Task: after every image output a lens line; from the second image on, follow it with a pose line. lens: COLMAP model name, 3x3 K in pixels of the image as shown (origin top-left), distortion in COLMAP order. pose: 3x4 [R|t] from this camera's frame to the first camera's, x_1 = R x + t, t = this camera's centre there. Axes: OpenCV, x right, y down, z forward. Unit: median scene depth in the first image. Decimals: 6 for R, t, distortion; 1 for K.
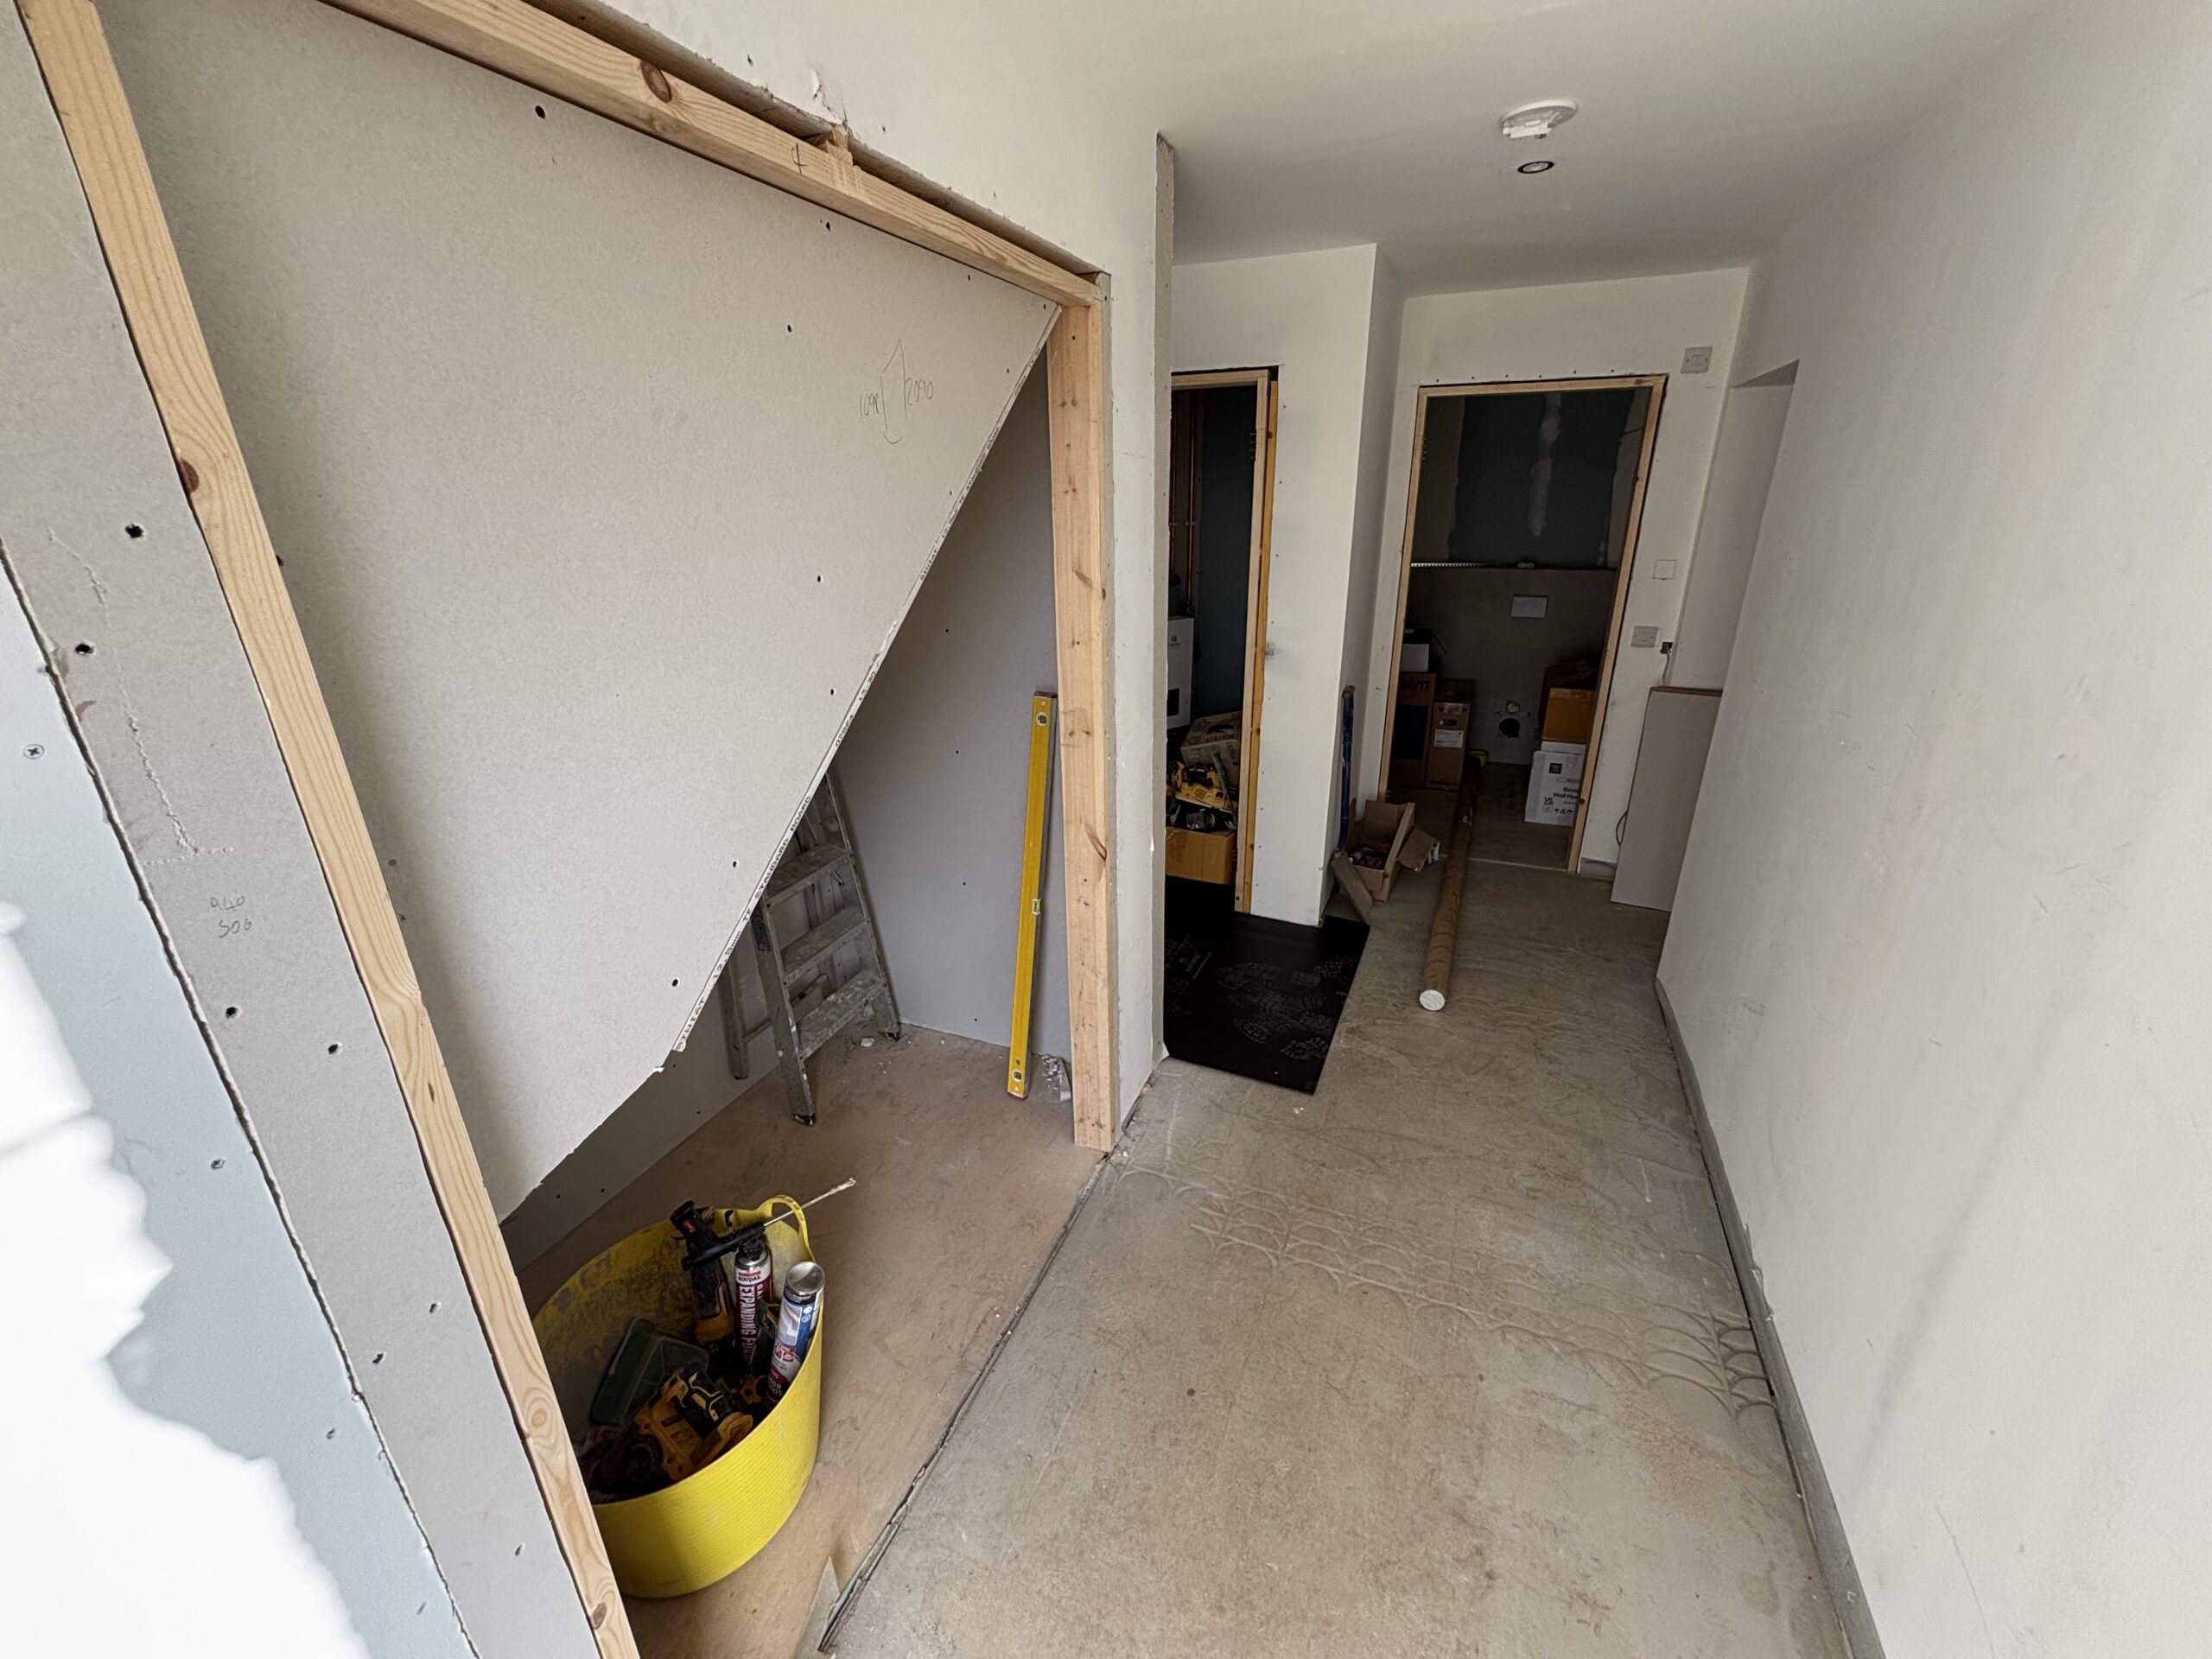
lens RADIAL K [[892.8, 0, 1102.5], [0, 892.8, 818.5], [0, 0, 1]] dist [-0.002485, 0.000776]
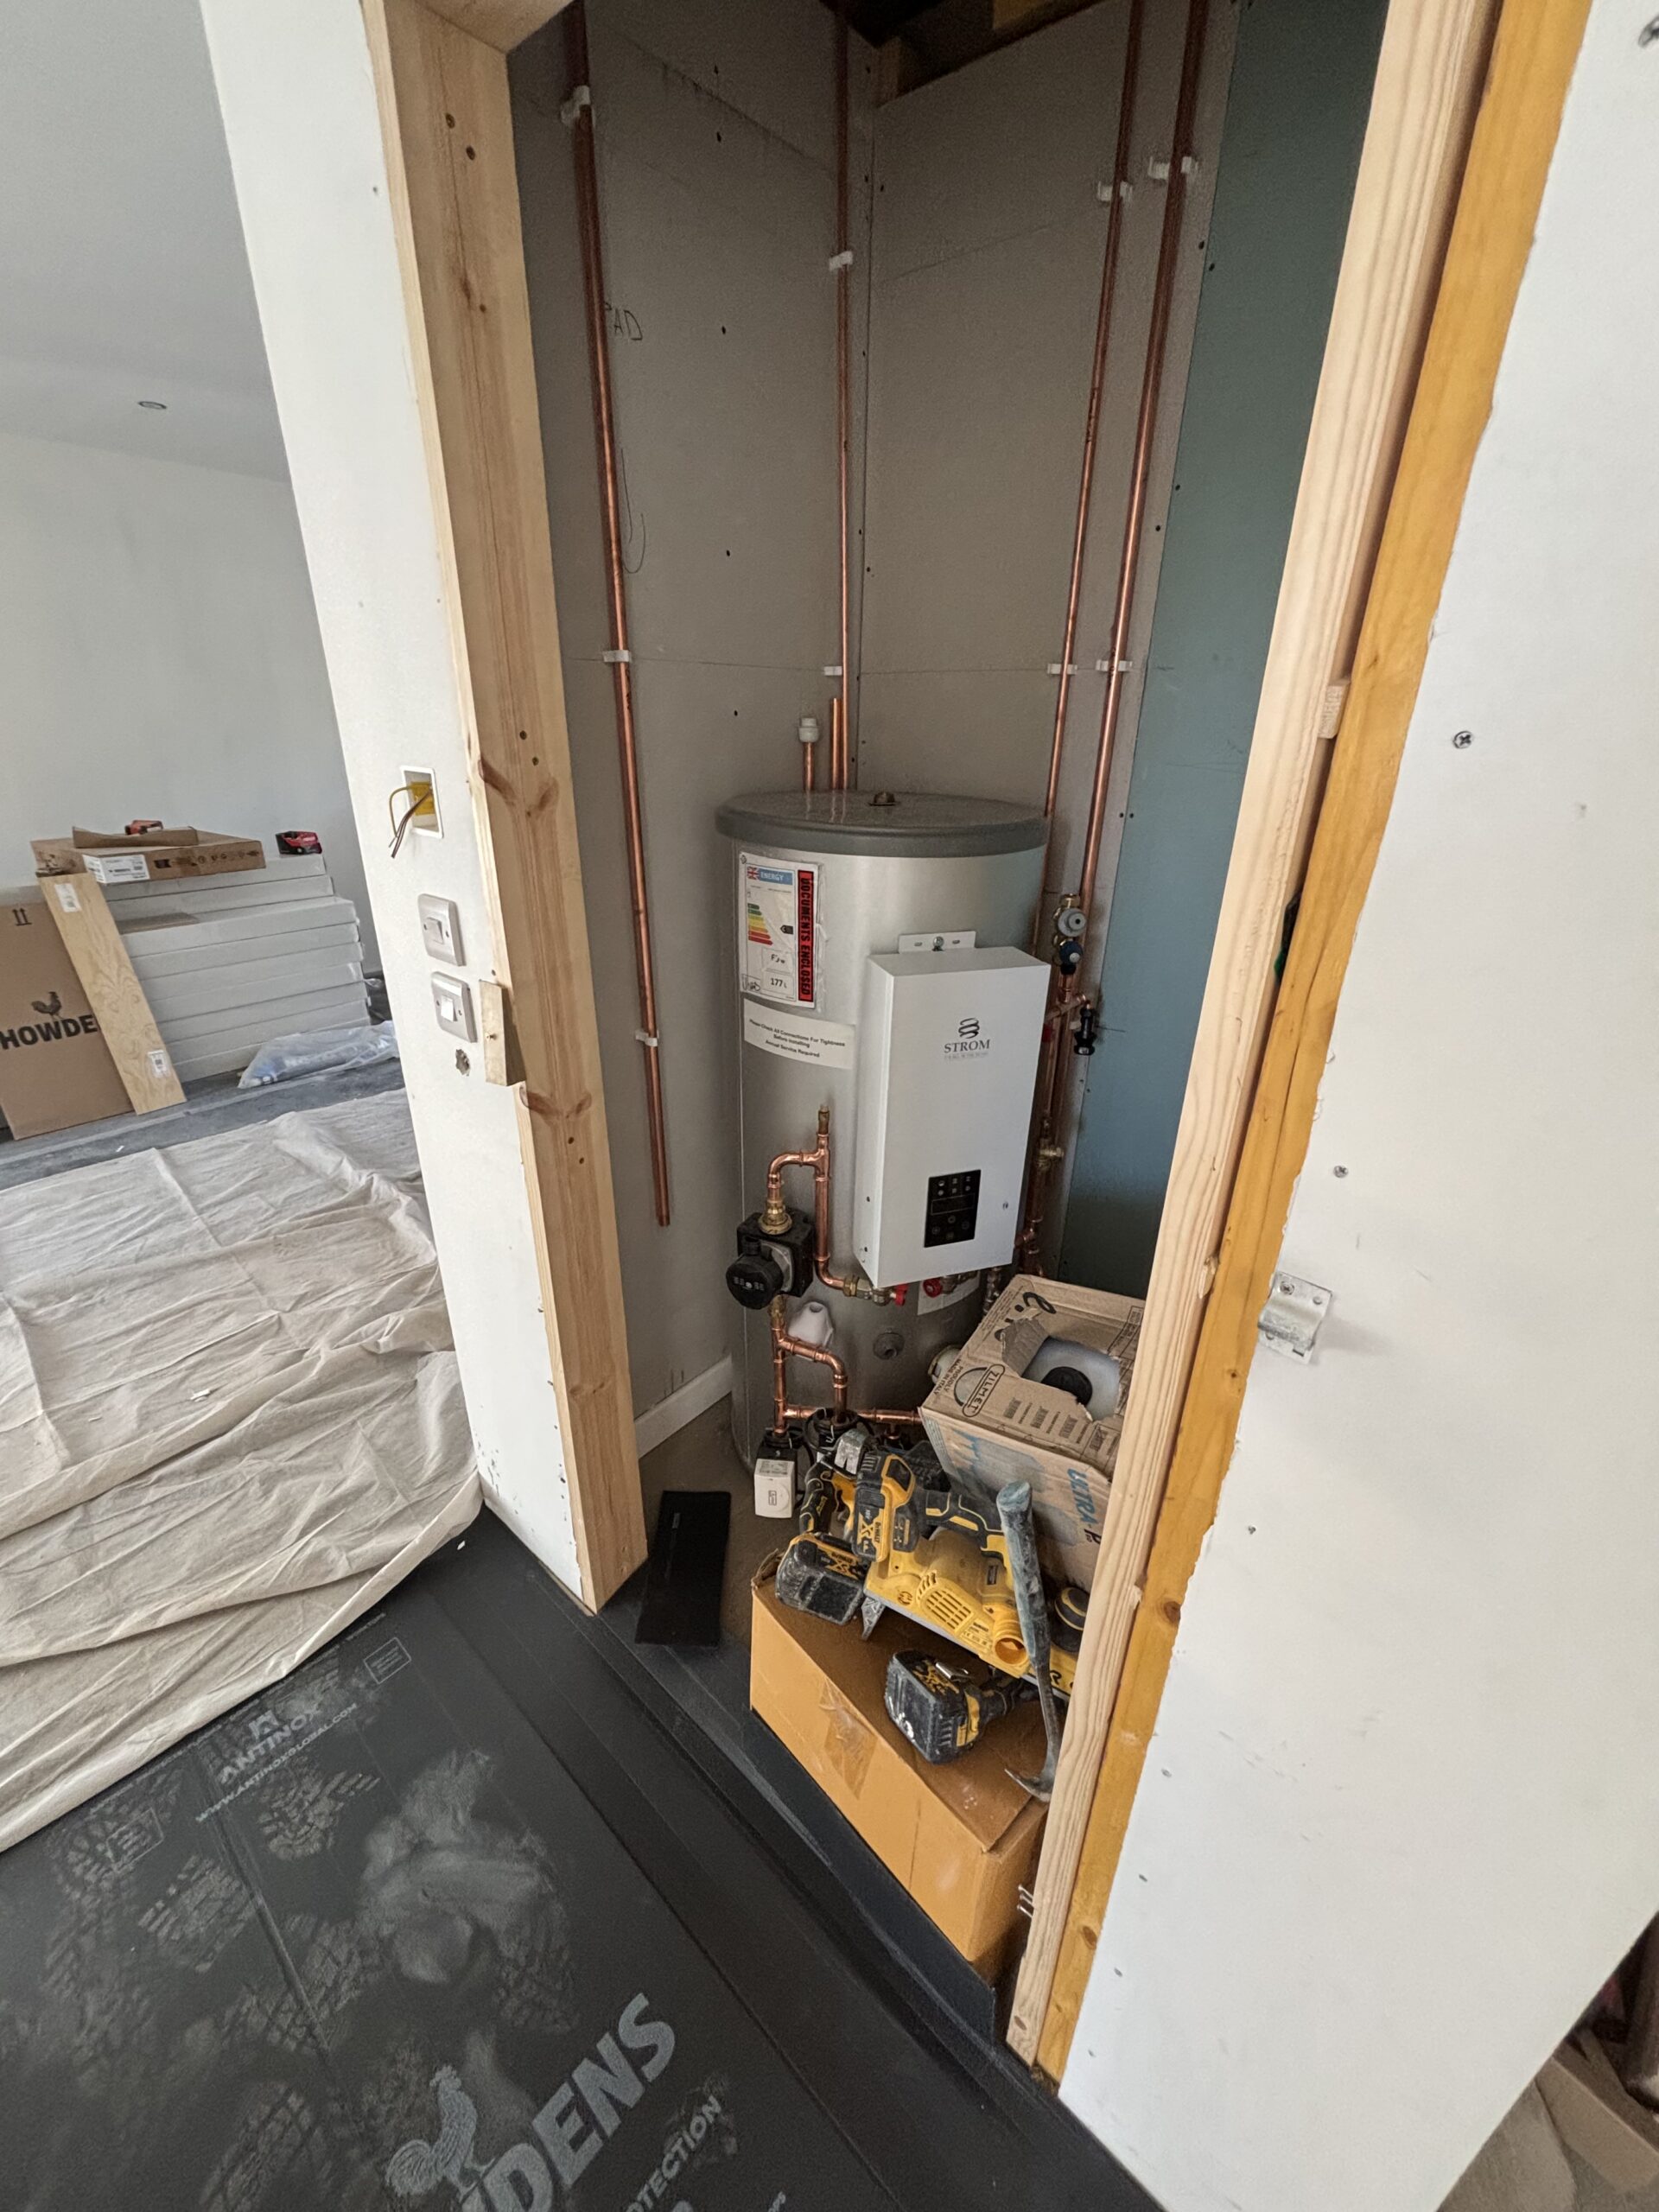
lens RADIAL K [[892.8, 0, 837.2], [0, 892.8, 1092.5], [0, 0, 1]] dist [-0.002485, 0.000776]
pose [[0.968090, 0.127877, -0.215520, 0.116897], [-0.115741, 0.990944, 0.068075, -0.209377], [0.222273, -0.040958, 0.974124, 0.715880]]
